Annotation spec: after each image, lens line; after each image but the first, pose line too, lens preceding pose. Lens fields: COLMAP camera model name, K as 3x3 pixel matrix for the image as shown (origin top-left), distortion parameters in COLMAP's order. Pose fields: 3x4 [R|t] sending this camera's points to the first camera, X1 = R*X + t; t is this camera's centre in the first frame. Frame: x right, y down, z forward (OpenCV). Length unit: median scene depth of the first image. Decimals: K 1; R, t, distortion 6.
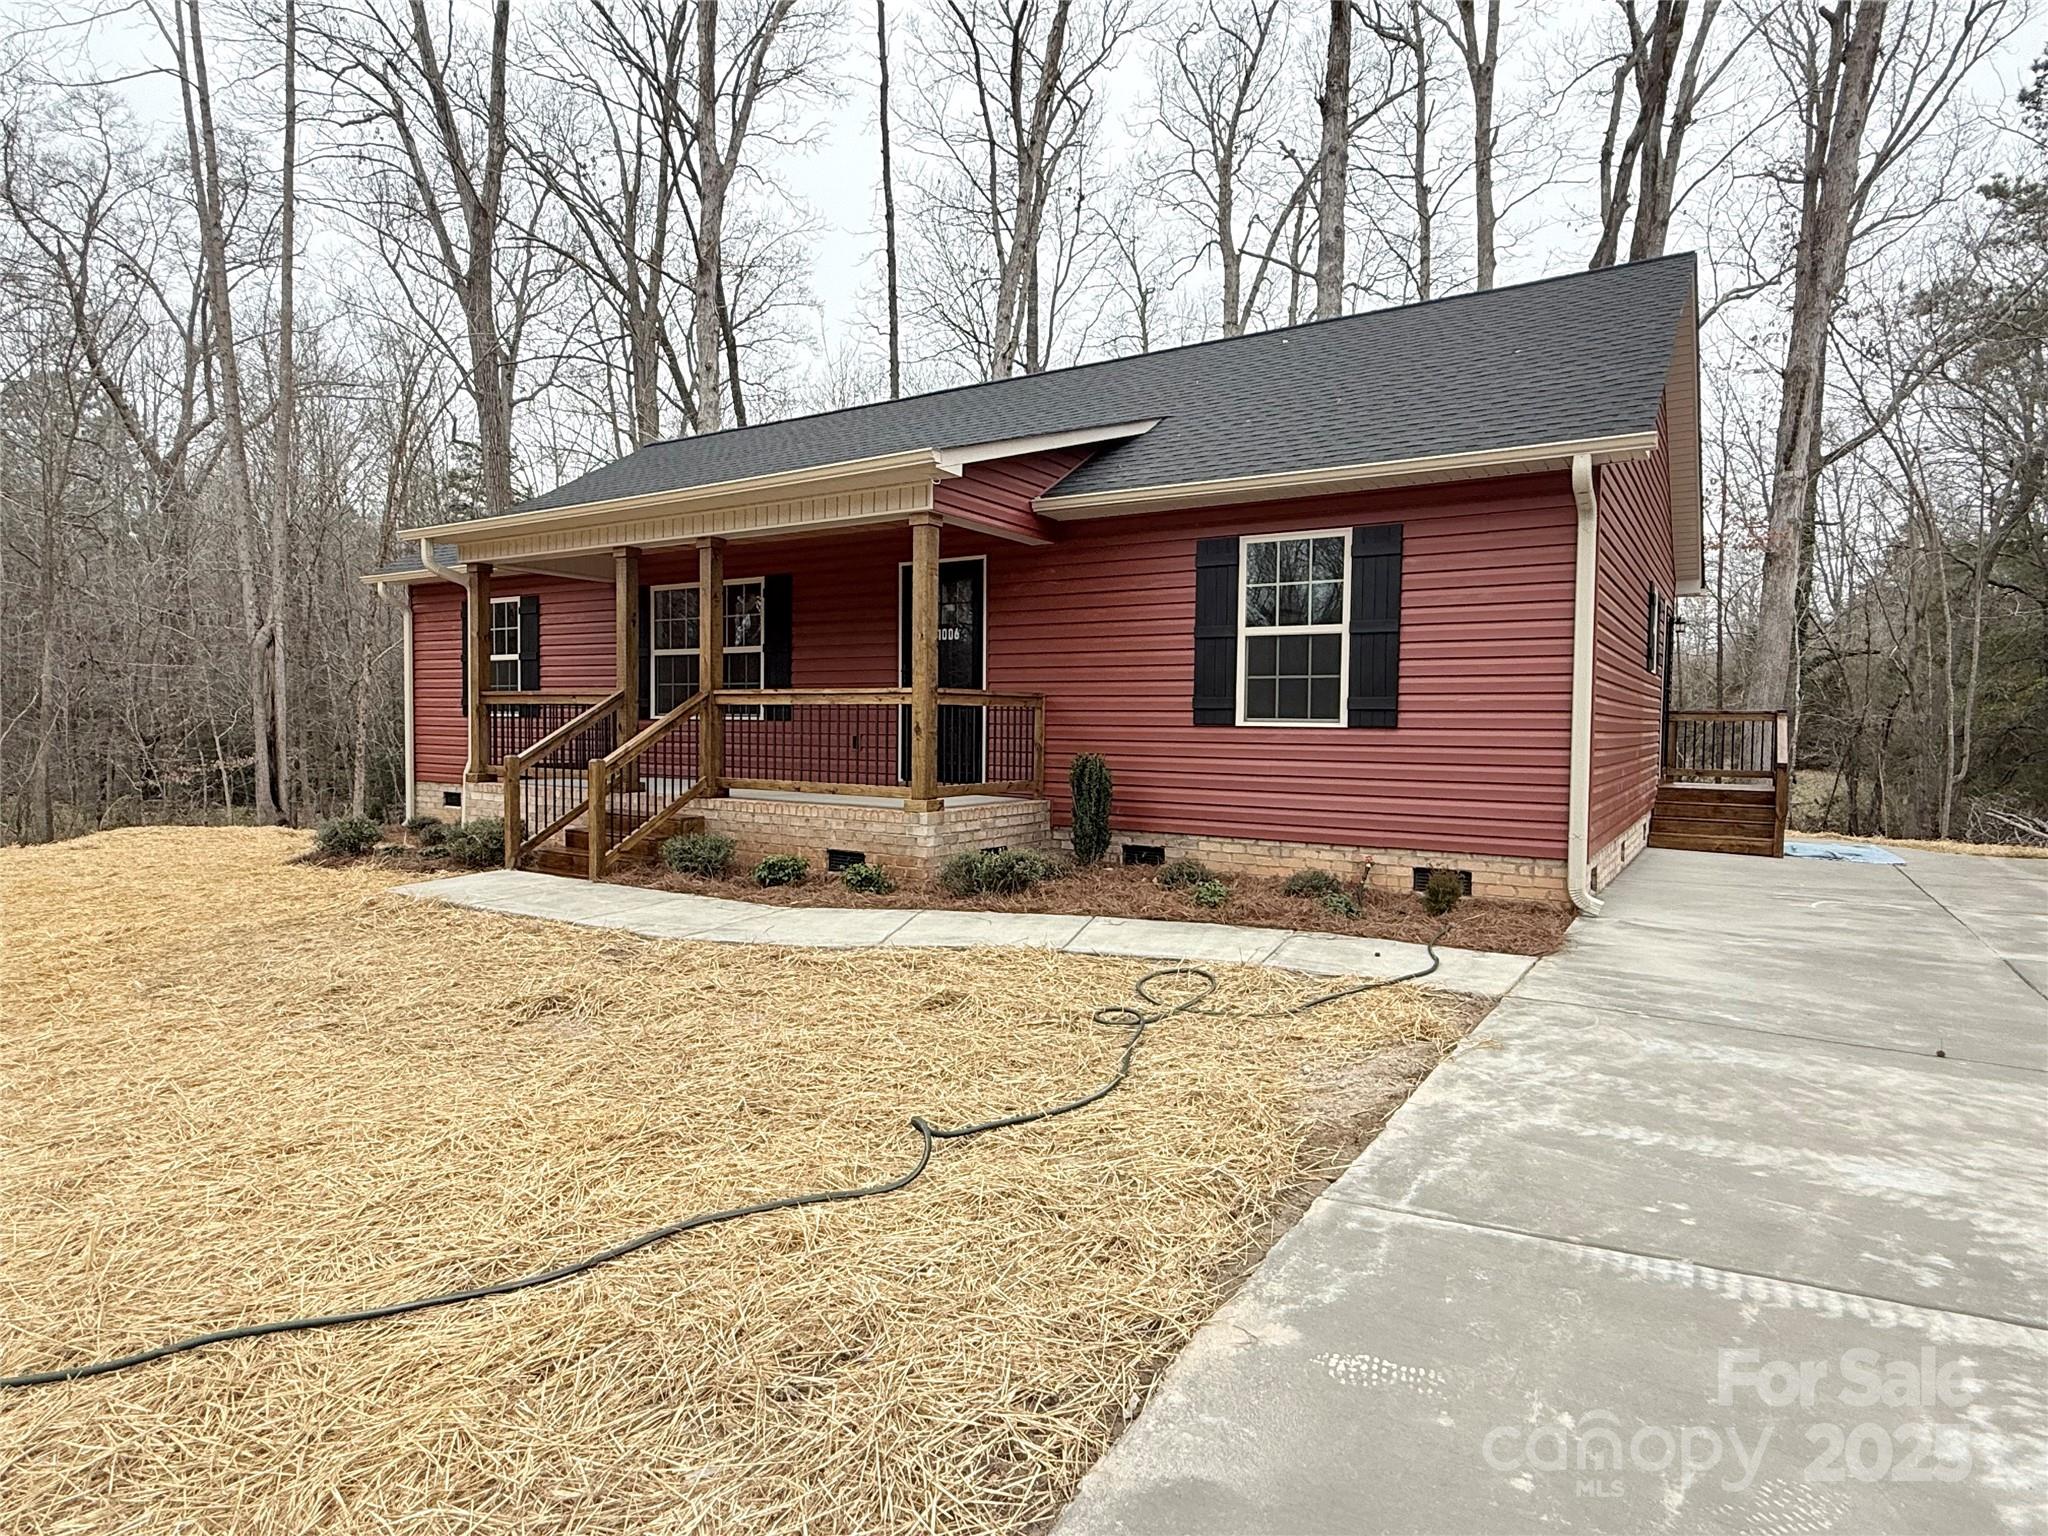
lens RADIAL K [[1135.1, 0, 1030.9], [0, 1135.1, 766.1], [0, 0, 1]] dist [-0.005845, 0.007023]
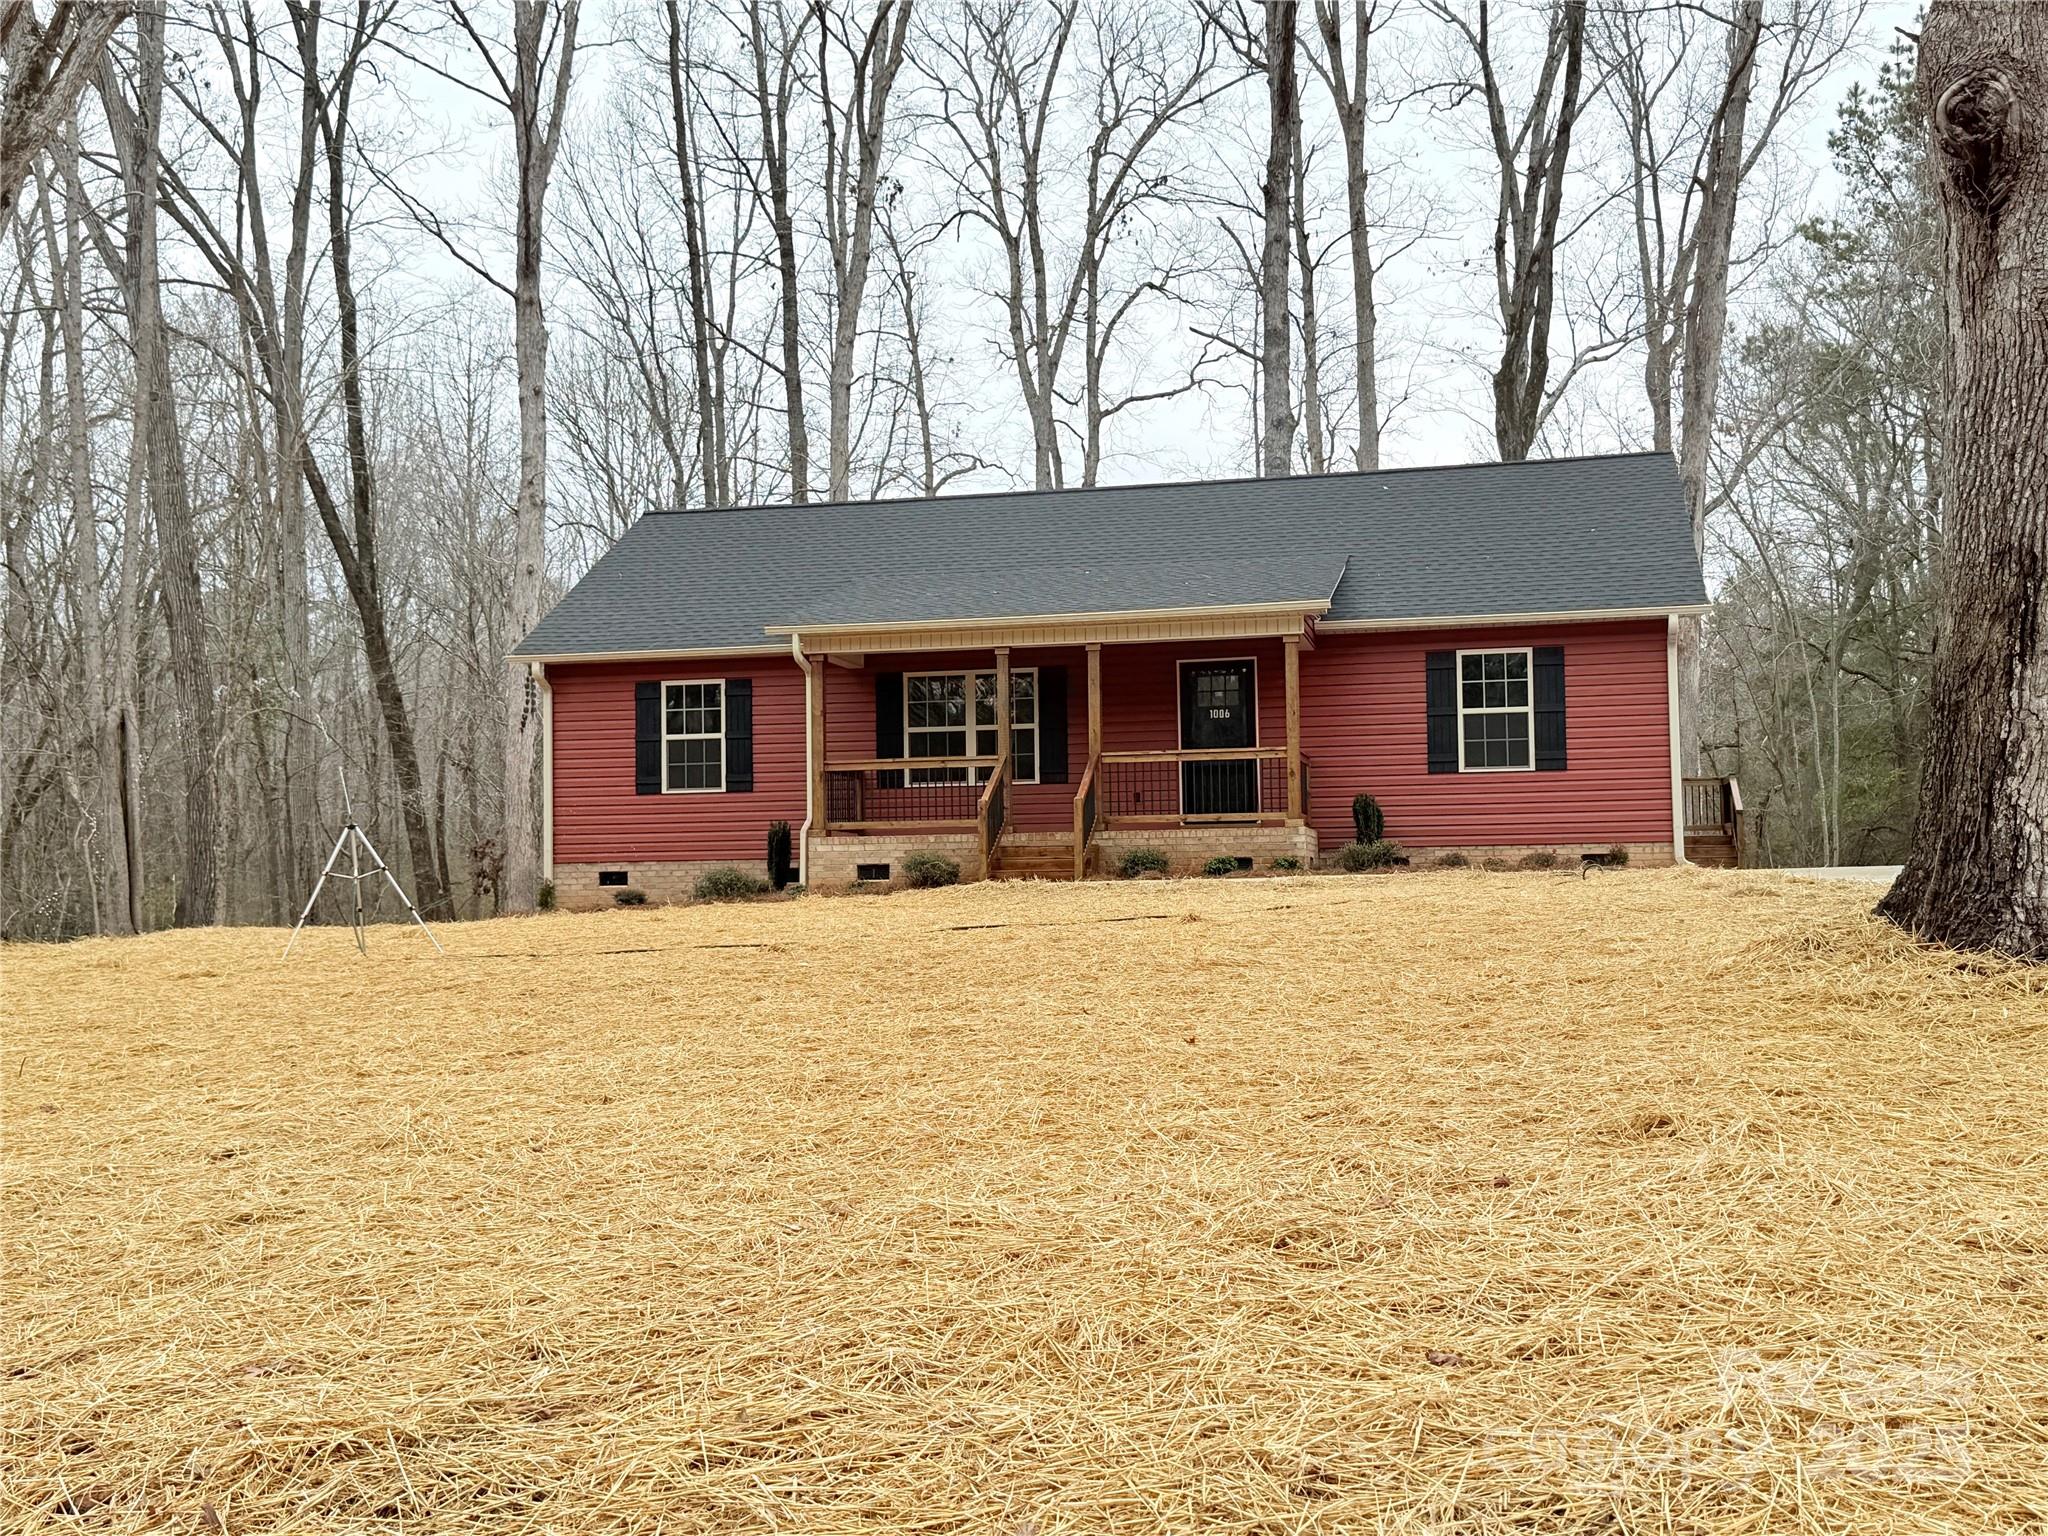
lens RADIAL K [[2276.7, 0, 1022.1], [0, 2276.7, 773.9], [0, 0, 1]] dist [0.089653, 0.000000]
pose [[0.935085, -0.005403, 0.354383, -1.150807], [0.040672, 0.994914, -0.092150, 0.178429], [-0.352083, 0.100581, 0.930549, -1.303938]]
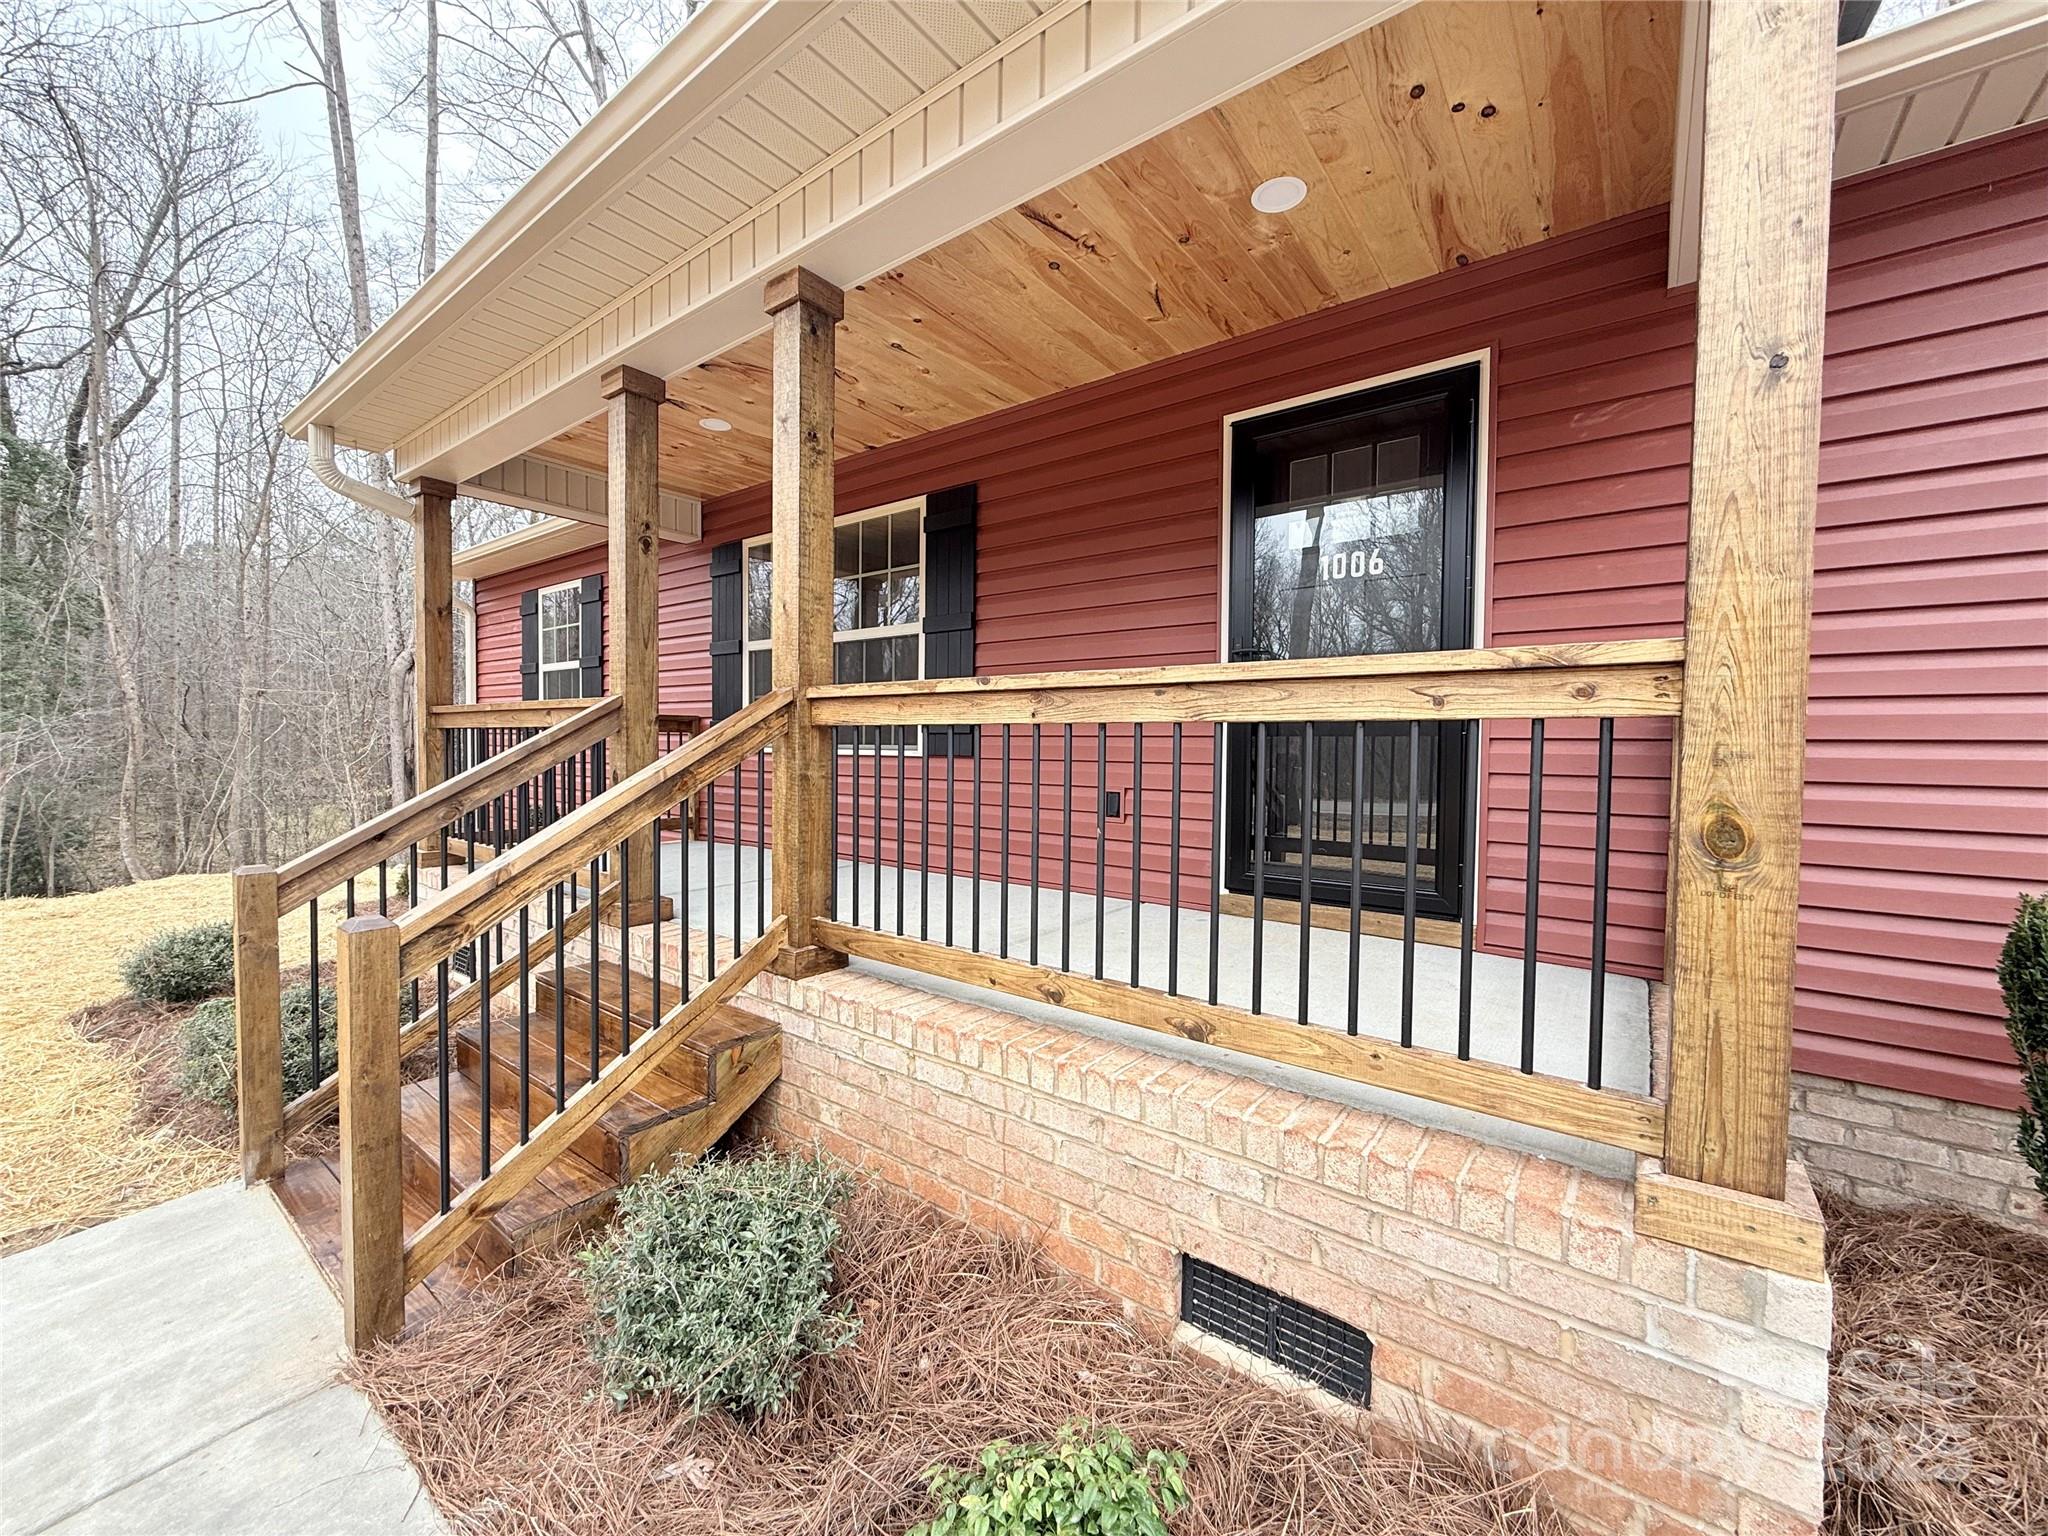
lens RADIAL K [[810.7, 0, 1014.5], [0, 810.7, 766.4], [0, 0, 1]] dist [0.001081, -0.000751]
pose [[0.995382, -0.000710, -0.095990, -0.159114], [-0.000134, 0.999961, -0.008786, -0.032888], [0.095992, 0.008758, 0.995344, 0.634602]]
